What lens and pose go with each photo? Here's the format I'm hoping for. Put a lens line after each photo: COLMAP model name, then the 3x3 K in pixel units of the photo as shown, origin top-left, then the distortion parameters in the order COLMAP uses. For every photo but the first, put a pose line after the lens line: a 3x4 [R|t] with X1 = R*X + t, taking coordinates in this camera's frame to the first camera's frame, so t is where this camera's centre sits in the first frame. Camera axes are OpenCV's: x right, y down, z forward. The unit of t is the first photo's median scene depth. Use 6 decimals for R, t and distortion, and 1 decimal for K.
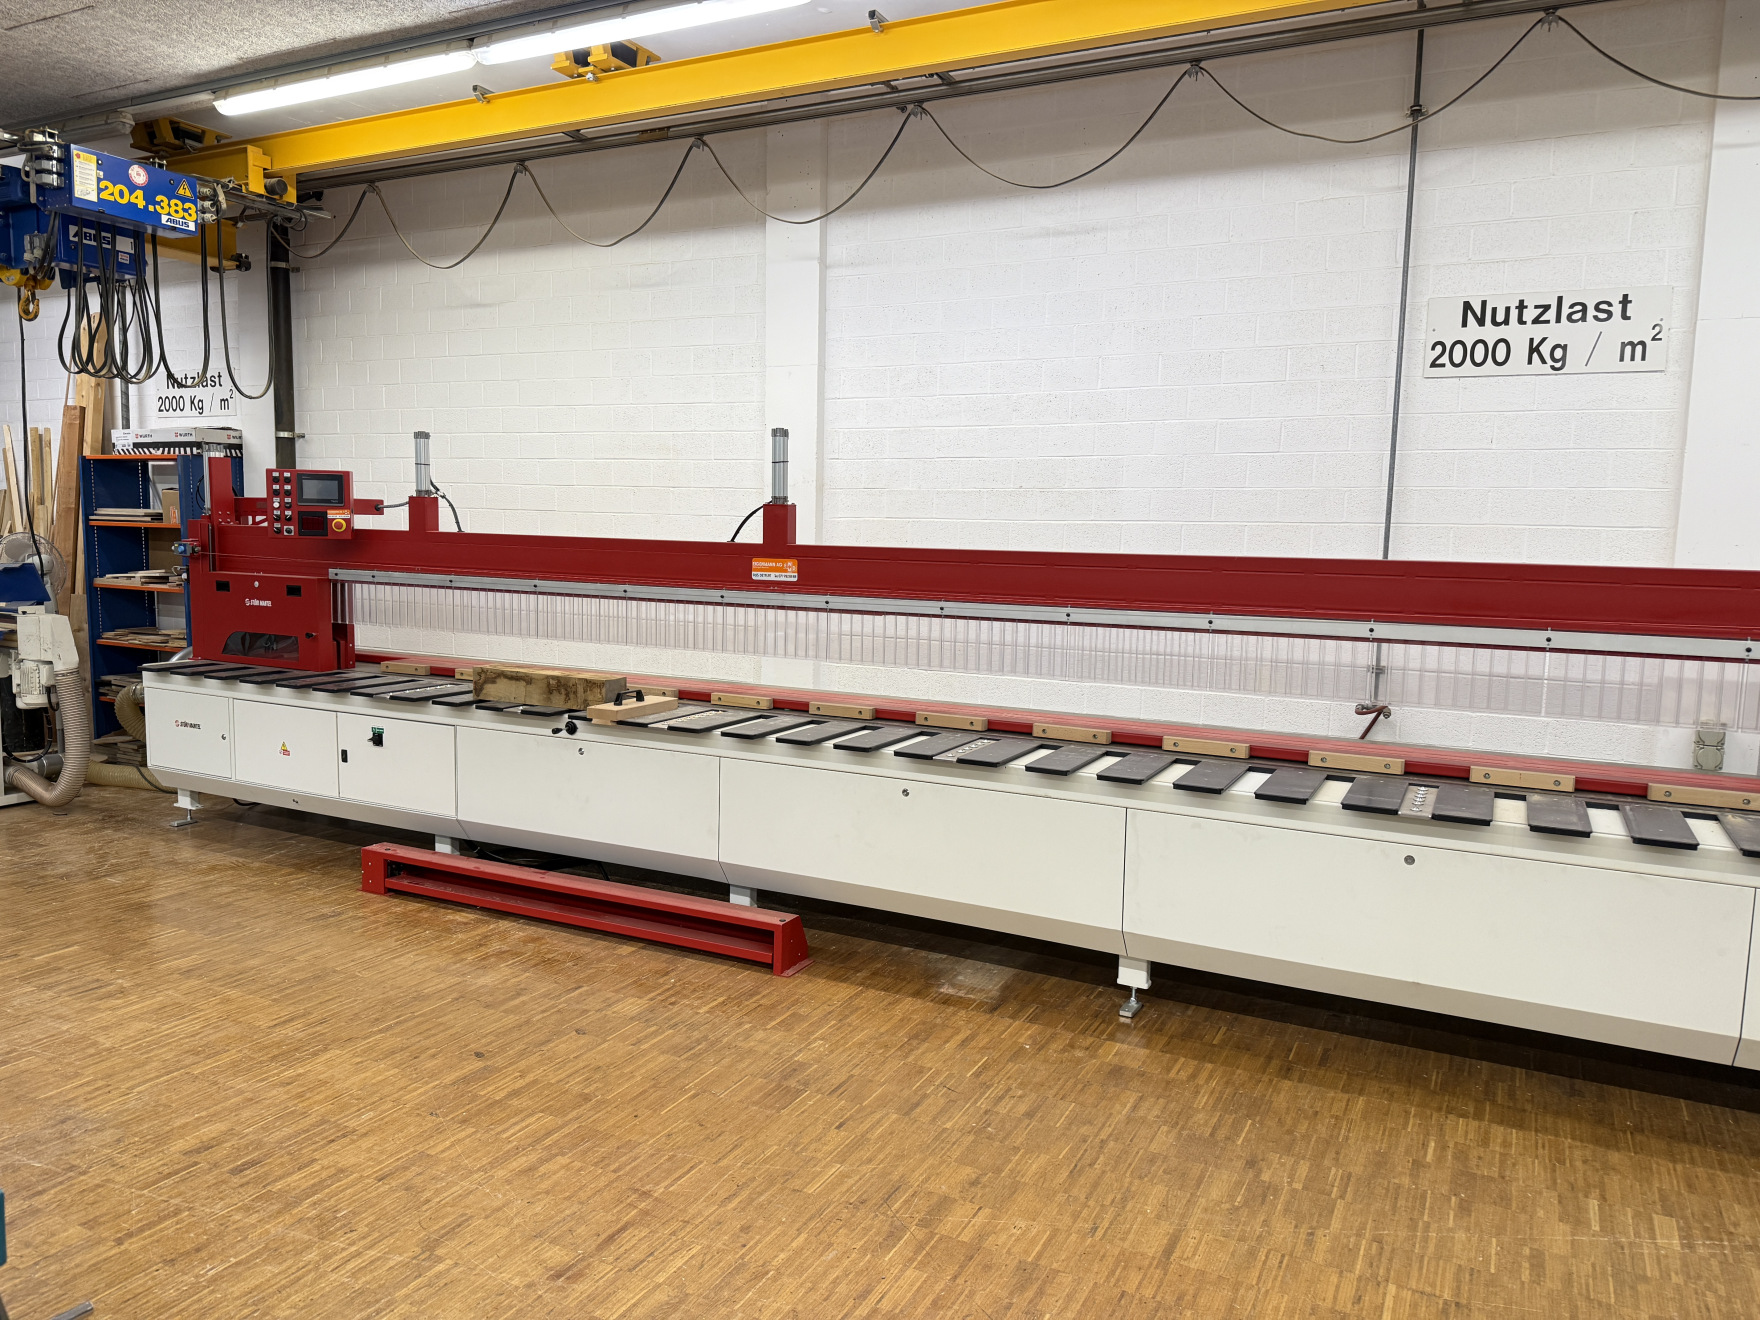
lens RADIAL K [[1253.3, 0, 862.0], [0, 1253.3, 665.9], [0, 0, 1]] dist [0.027459, -0.027852]
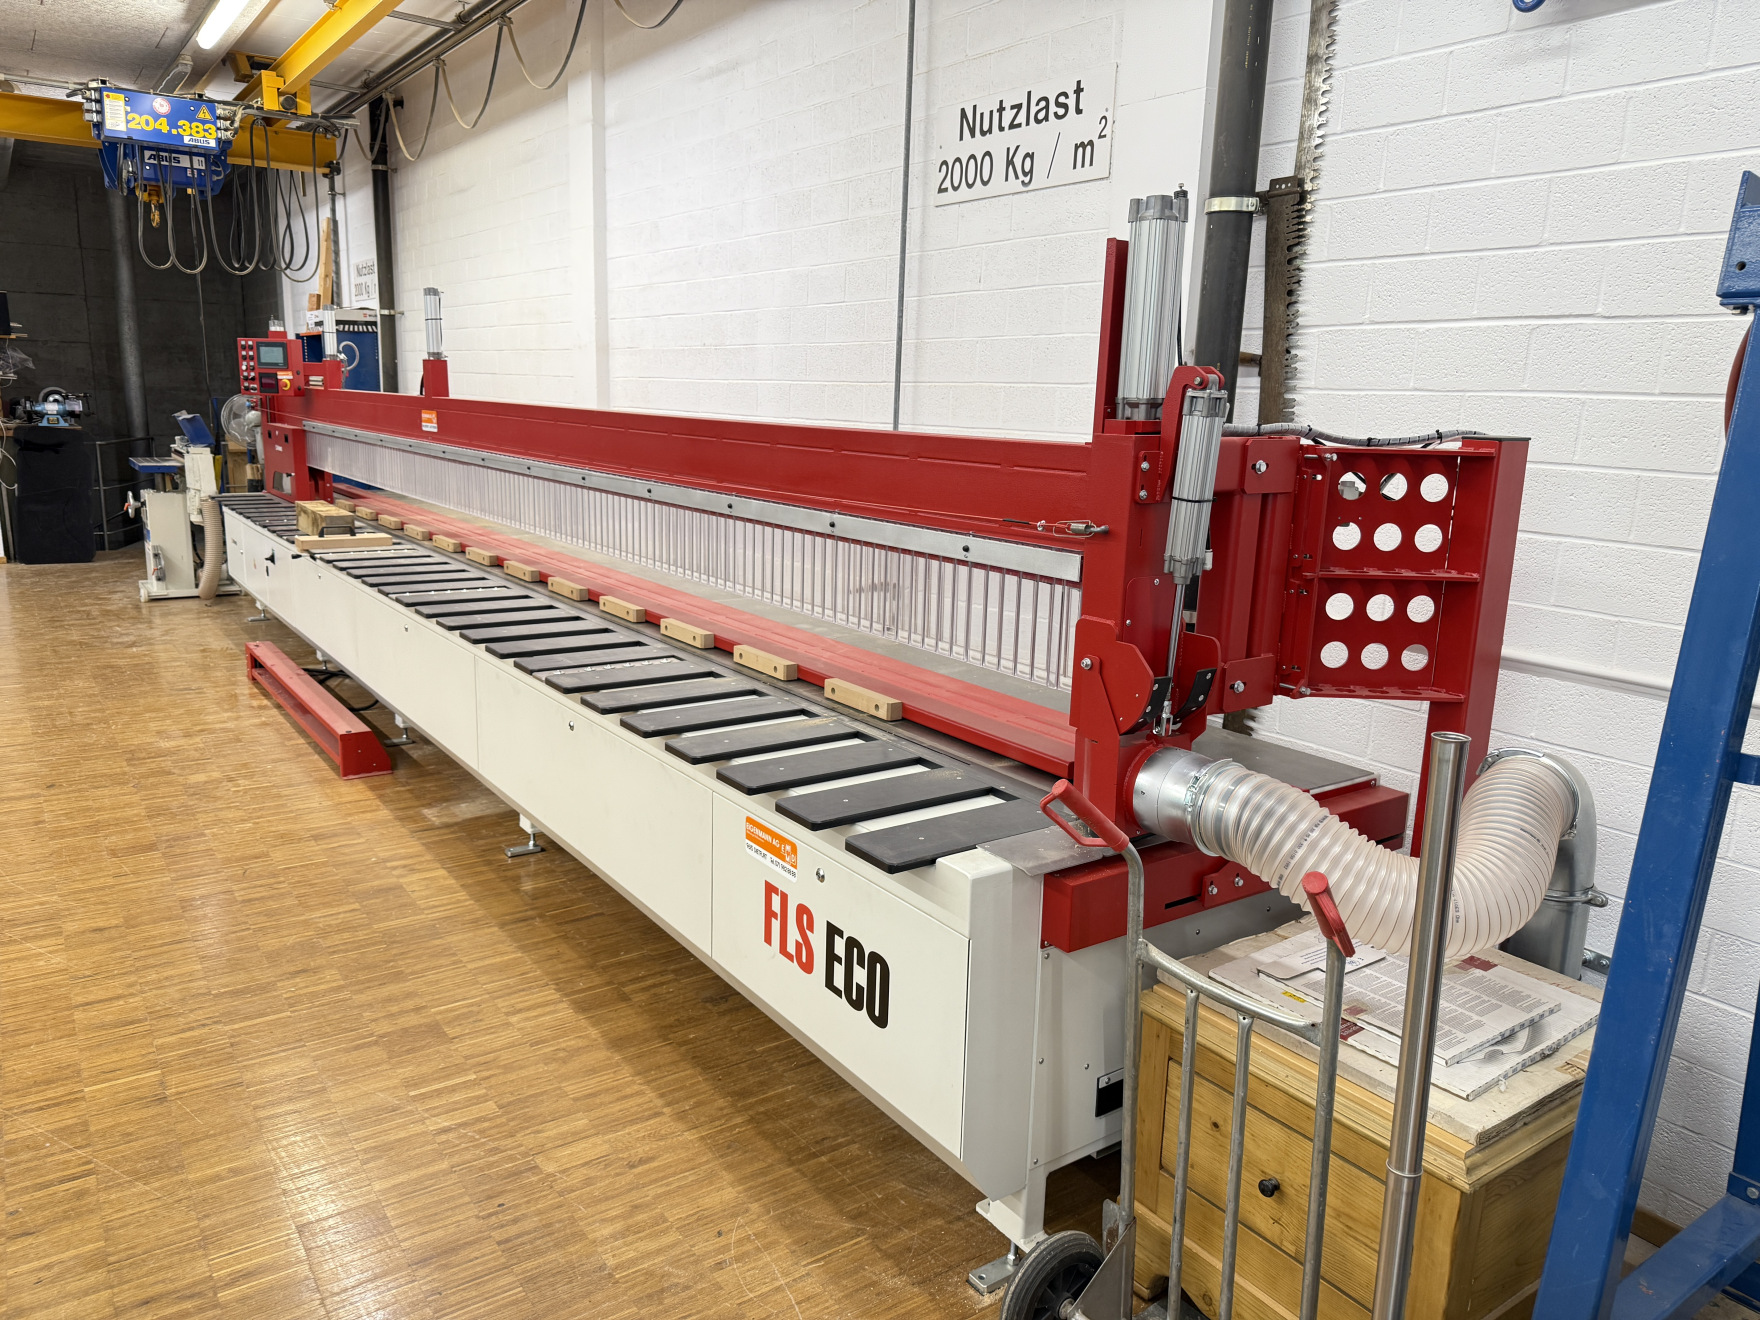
lens RADIAL K [[1253.3, 0, 867.1], [0, 1253.3, 663.7], [0, 0, 1]] dist [0.027459, -0.027852]
pose [[0.878437, 0.105656, -0.466031, 0.868880], [-0.065934, 0.992721, 0.100782, -0.003375], [0.473288, -0.057803, 0.879009, 0.218318]]
